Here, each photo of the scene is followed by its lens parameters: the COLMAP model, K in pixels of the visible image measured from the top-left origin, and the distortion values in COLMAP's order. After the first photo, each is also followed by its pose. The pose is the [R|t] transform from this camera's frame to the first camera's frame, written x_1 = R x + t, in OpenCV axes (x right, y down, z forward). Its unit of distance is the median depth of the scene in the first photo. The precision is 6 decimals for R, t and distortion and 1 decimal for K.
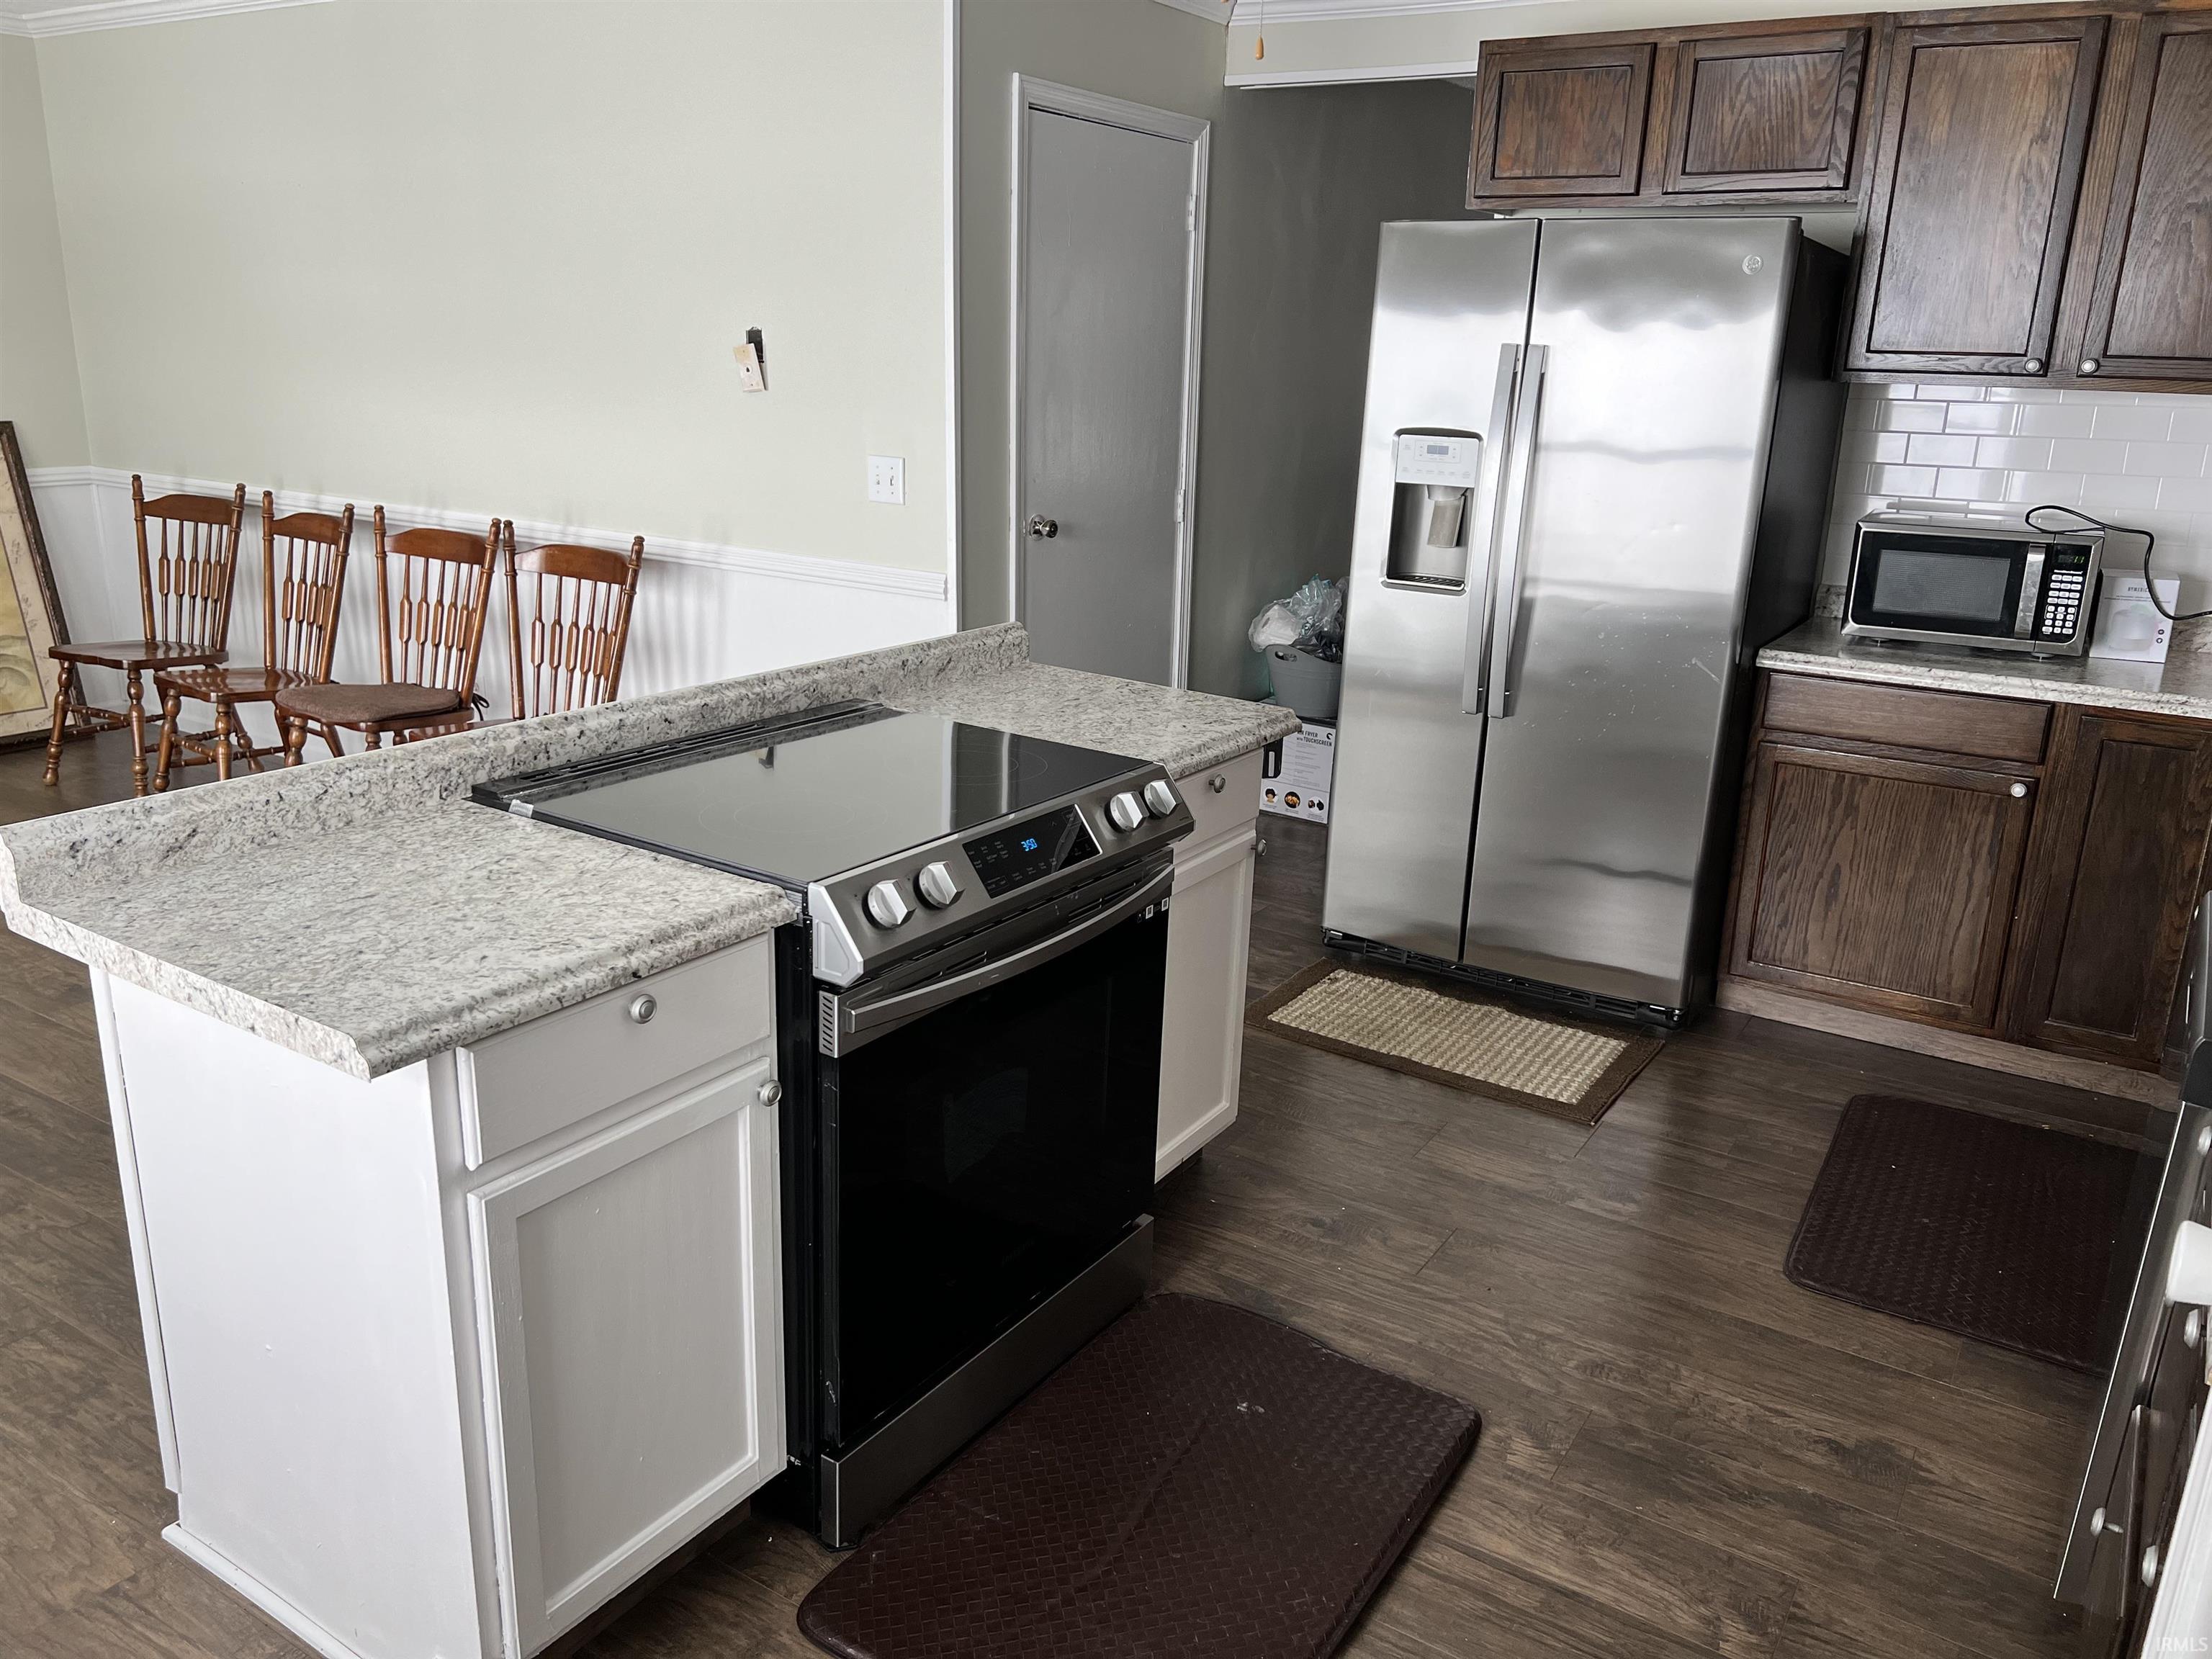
lens RADIAL K [[1655.5, 0, 1103.2], [0, 1655.5, 825.5], [0, 0, 1]] dist [0.045845, -0.050585]
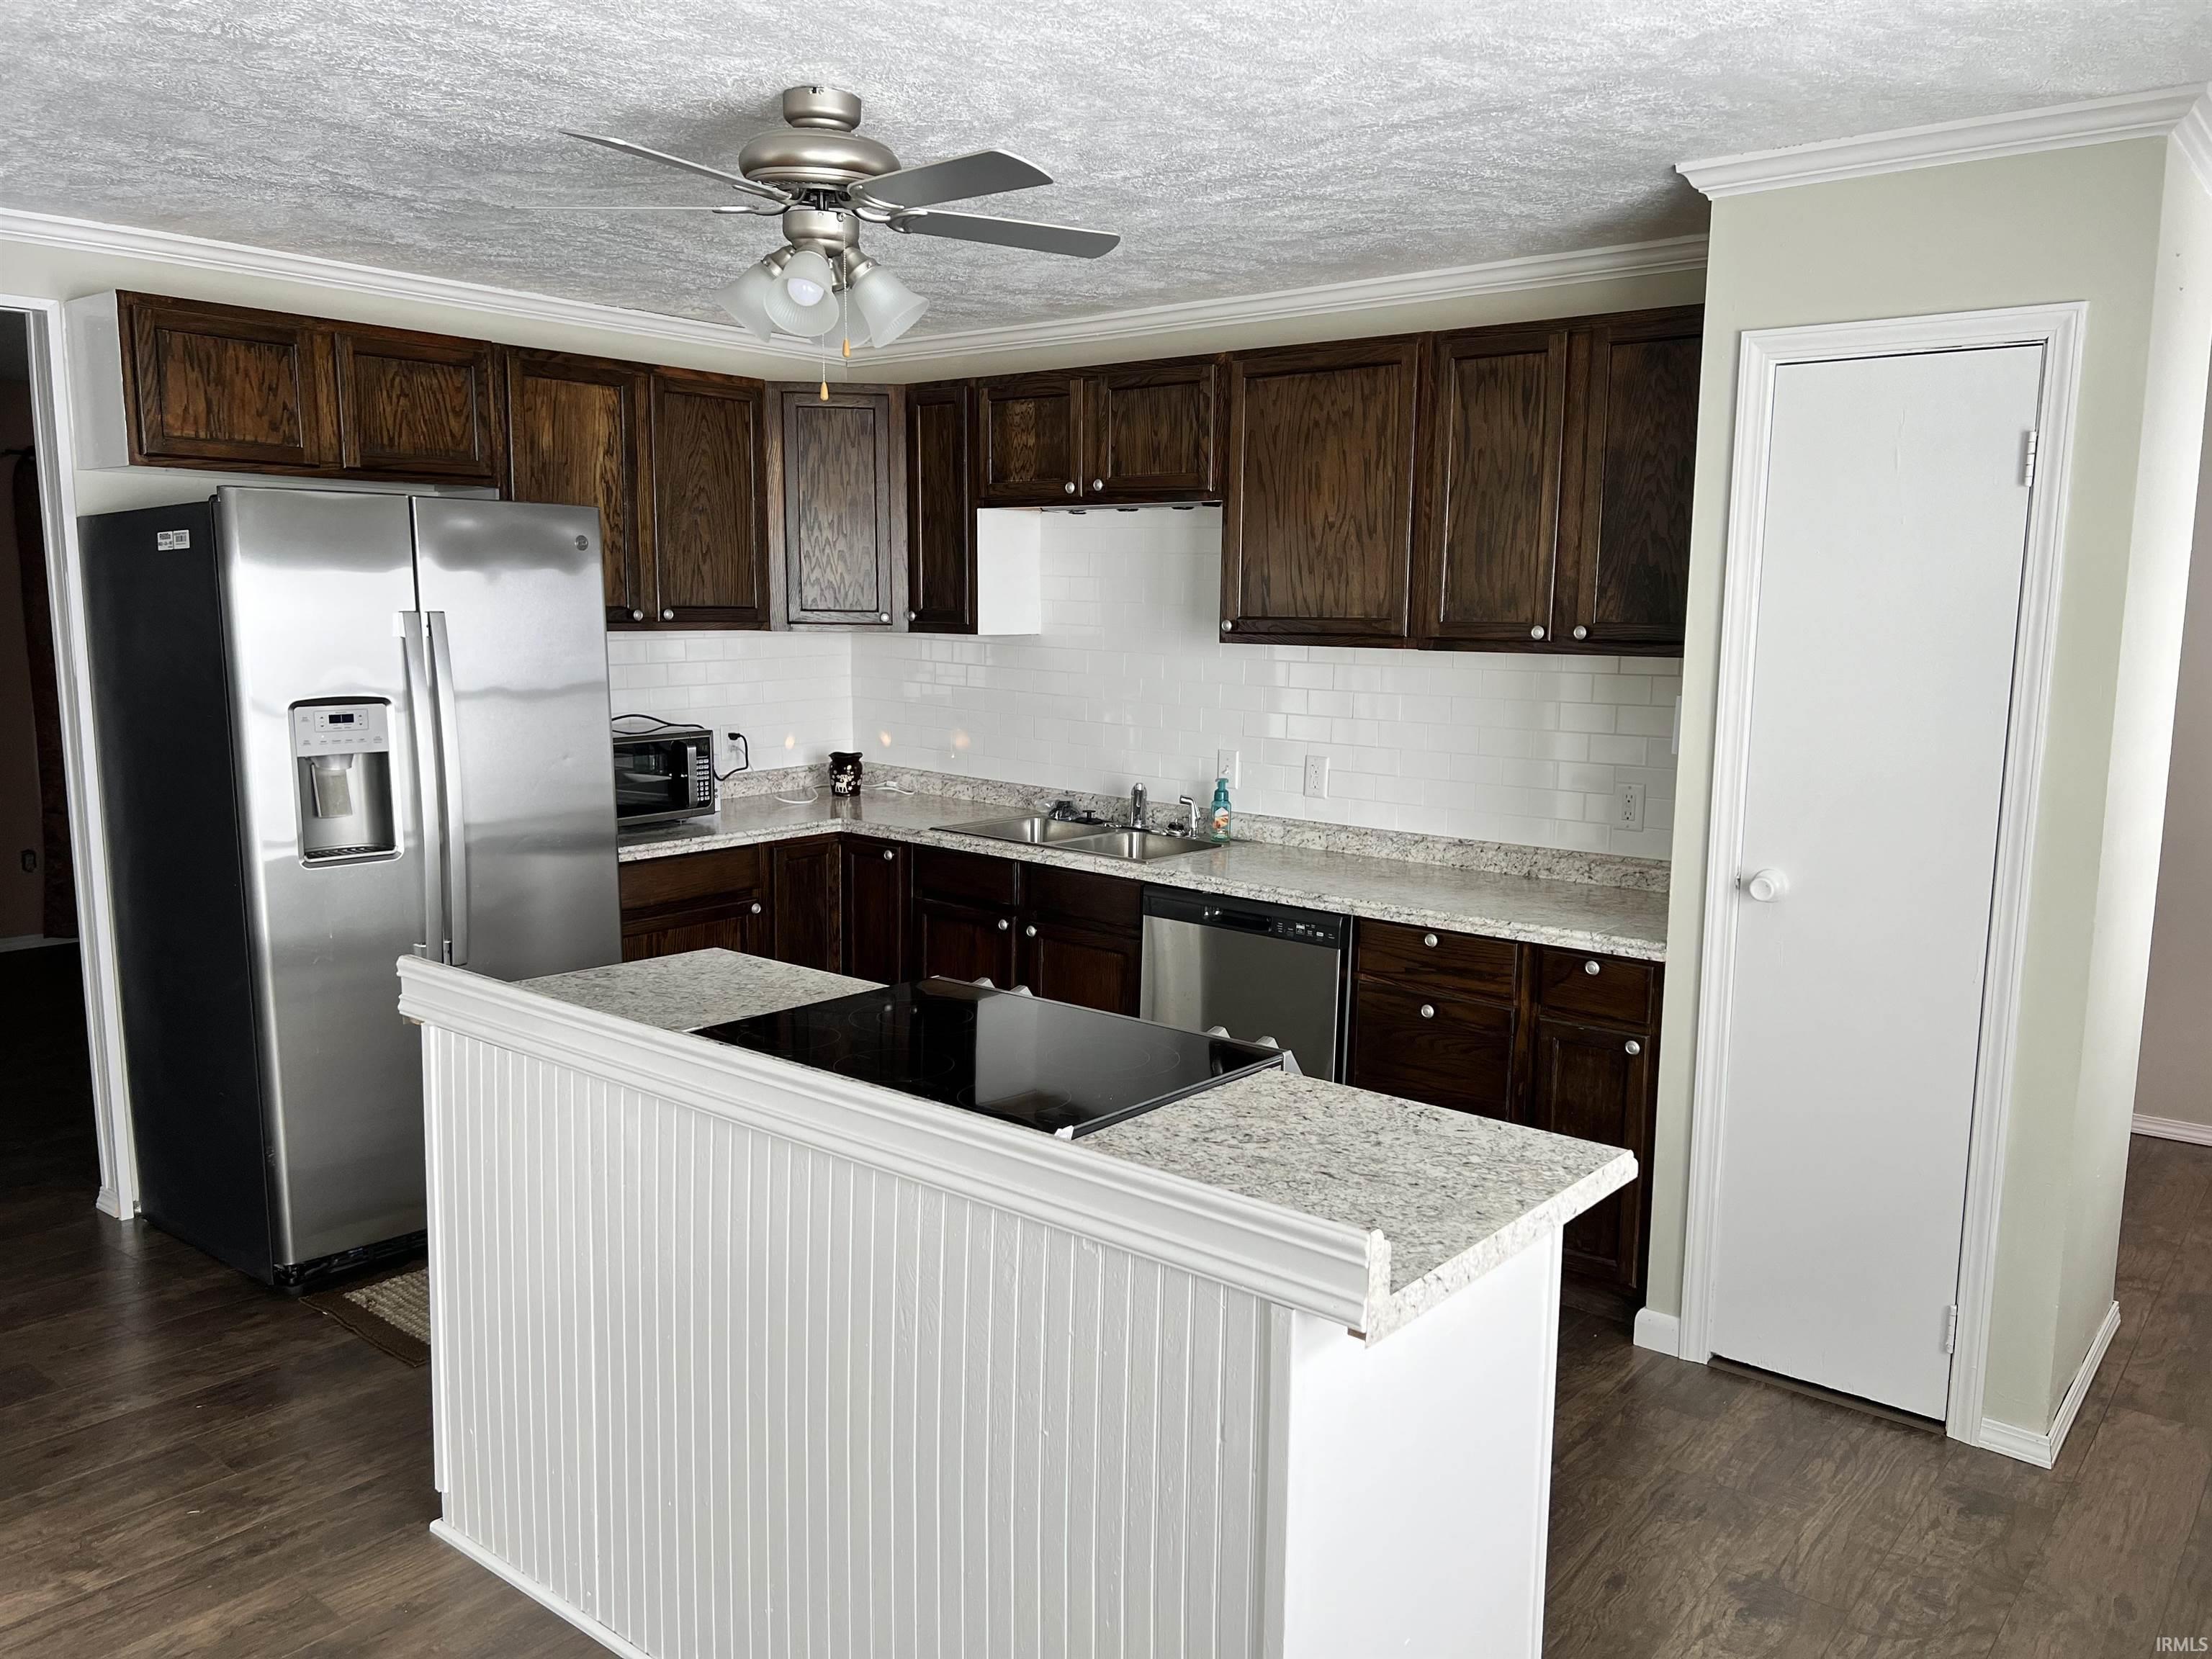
lens RADIAL K [[1655.5, 0, 1104.6], [0, 1655.5, 845.9], [0, 0, 1]] dist [0.045845, -0.050585]
pose [[0.110562, -0.173143, 0.978671, -0.717962], [0.278338, 0.950698, 0.136750, -0.167272], [-0.954098, 0.257282, 0.153304, 0.455859]]
